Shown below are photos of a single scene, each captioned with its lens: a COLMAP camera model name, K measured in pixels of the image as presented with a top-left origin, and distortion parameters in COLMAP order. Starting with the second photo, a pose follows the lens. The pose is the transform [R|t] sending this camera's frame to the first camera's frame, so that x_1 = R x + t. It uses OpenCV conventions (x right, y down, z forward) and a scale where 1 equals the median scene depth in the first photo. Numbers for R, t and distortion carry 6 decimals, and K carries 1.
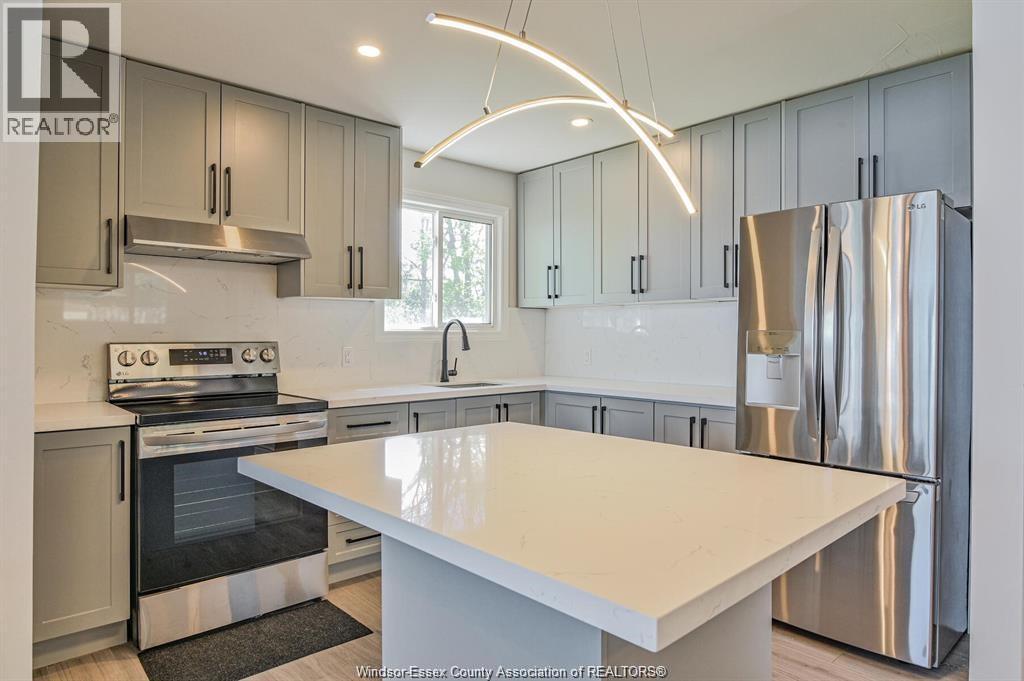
lens RADIAL K [[626.6, 0, 518.7], [0, 626.6, 332.2], [0, 0, 1]] dist [-0.003585, -0.004447]
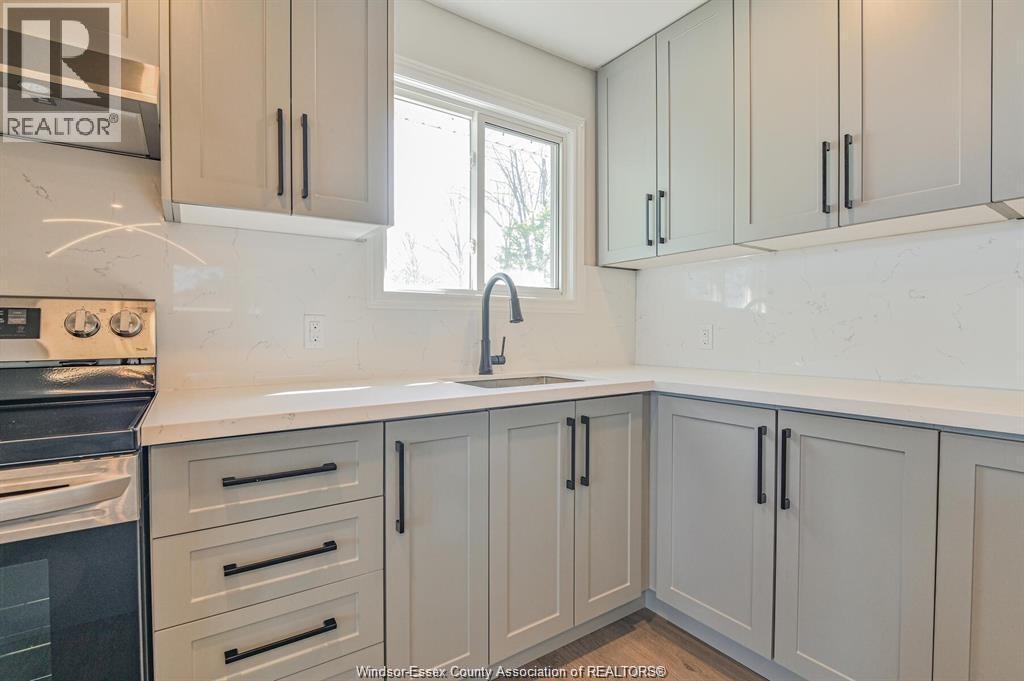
lens RADIAL K [[476.3, 0, 519.2], [0, 476.3, 339.4], [0, 0, 1]] dist [-0.010856, -0.003792]
pose [[0.991474, -0.000286, -0.130305, -0.023634], [0.002977, 0.999786, 0.020456, 0.038168], [0.130271, -0.020670, 0.991263, 0.584075]]
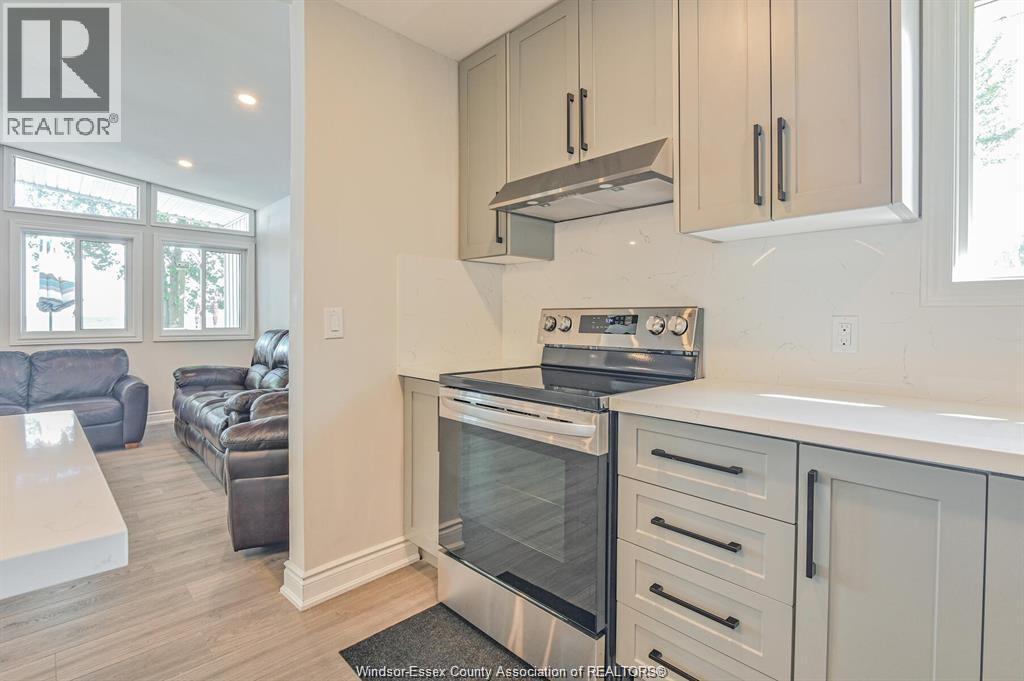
lens RADIAL K [[486.6, 0, 501.6], [0, 486.6, 322.6], [0, 0, 1]] dist [-0.010321, -0.001396]
pose [[0.016076, 0.009649, -0.999824, 0.130696], [0.000191, 0.999953, 0.009653, 0.025240], [0.999871, -0.000346, 0.016074, 0.706853]]
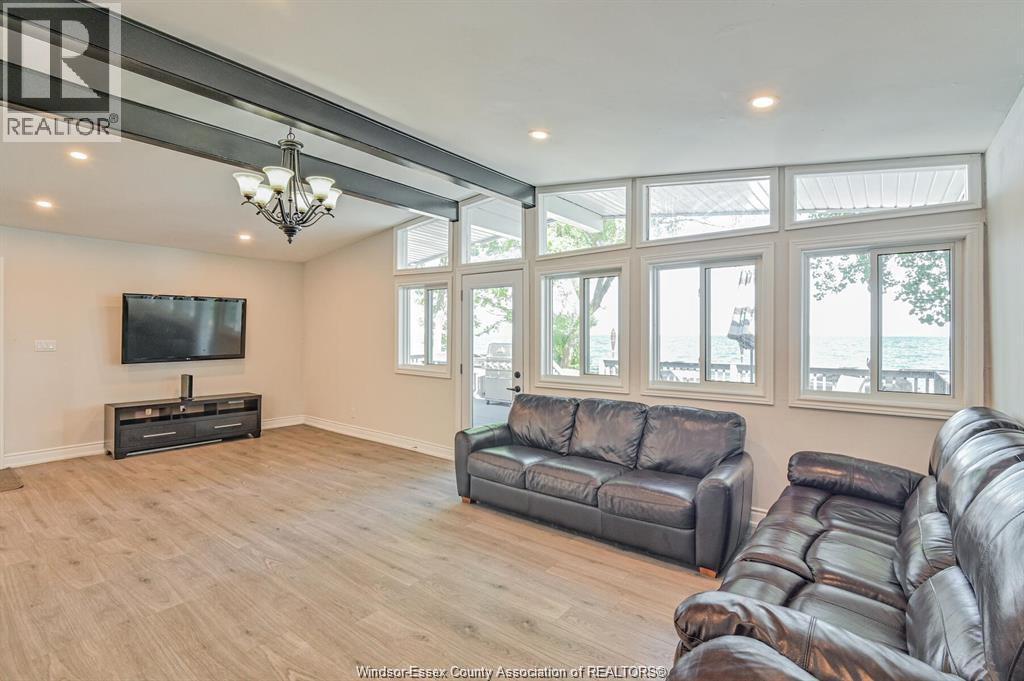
lens RADIAL K [[486.6, 0, 527.4], [0, 486.6, 333.1], [0, 0, 1]] dist [-0.010321, -0.001396]
pose [[-0.983038, -0.000526, -0.183403, -0.639630], [0.000234, 0.999991, -0.004124, -0.042058], [0.183404, -0.004097, -0.983029, 0.534424]]
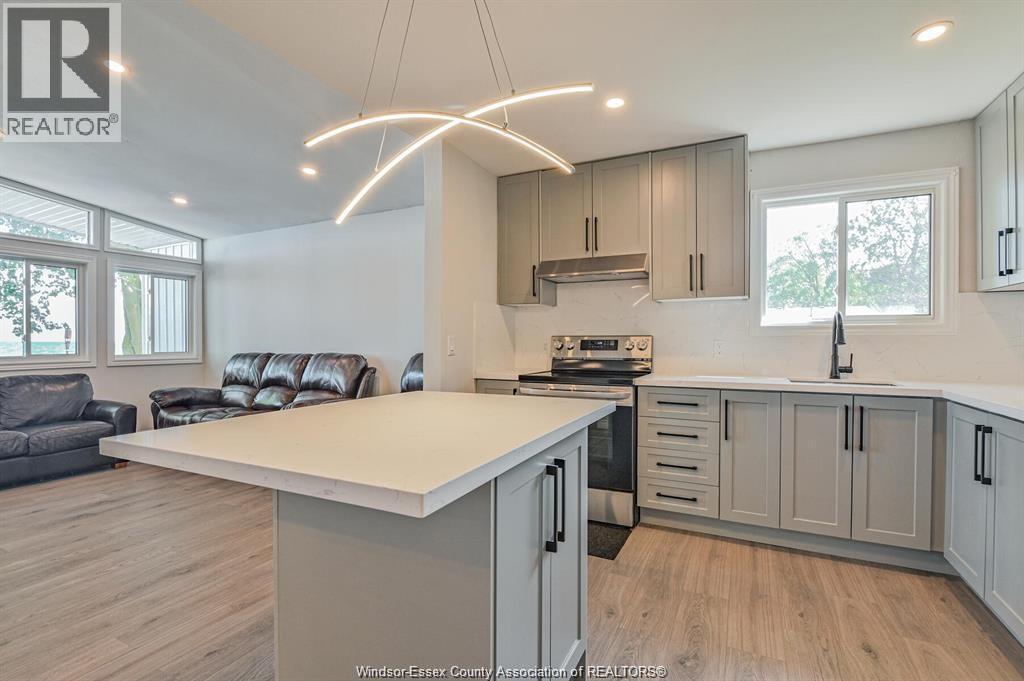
lens RADIAL K [[476.3, 0, 506.8], [0, 476.3, 342.5], [0, 0, 1]] dist [-0.010856, -0.003792]
pose [[0.353303, 0.003496, -0.935502, 0.415319], [0.004284, 0.999976, 0.005354, 0.021194], [0.935499, -0.005899, 0.353280, 0.320117]]
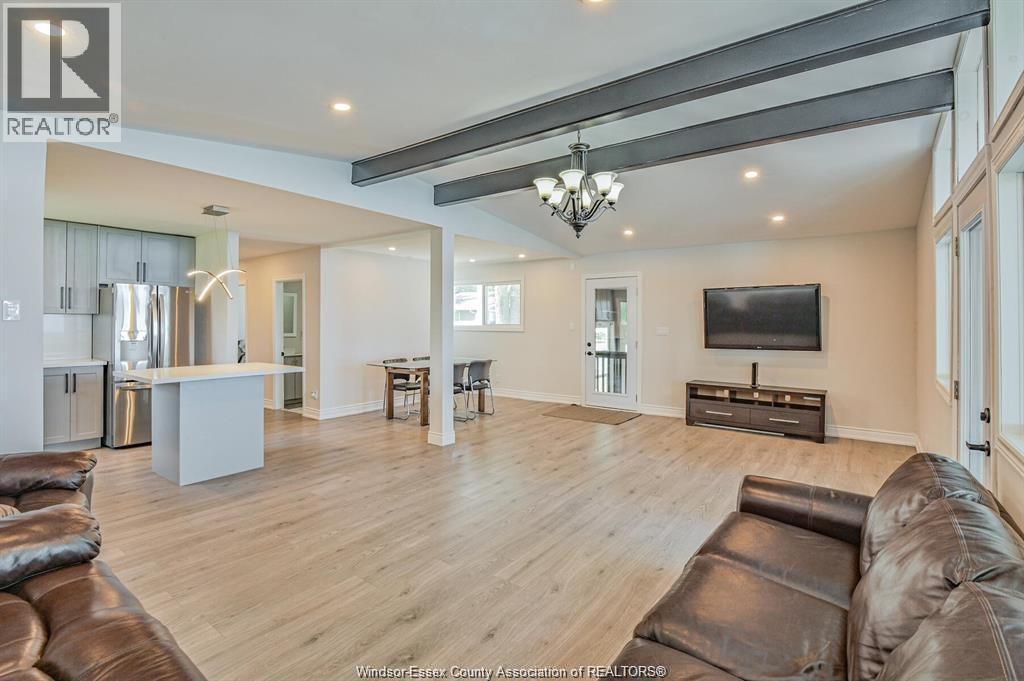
lens RADIAL K [[486.6, 0, 503.0], [0, 486.6, 323.9], [0, 0, 1]] dist [-0.010321, -0.001396]
pose [[-0.169971, -0.003380, 0.985443, -1.320662], [-0.010155, 0.999947, 0.001678, -0.038510], [-0.985397, -0.009722, -0.169996, -0.116581]]
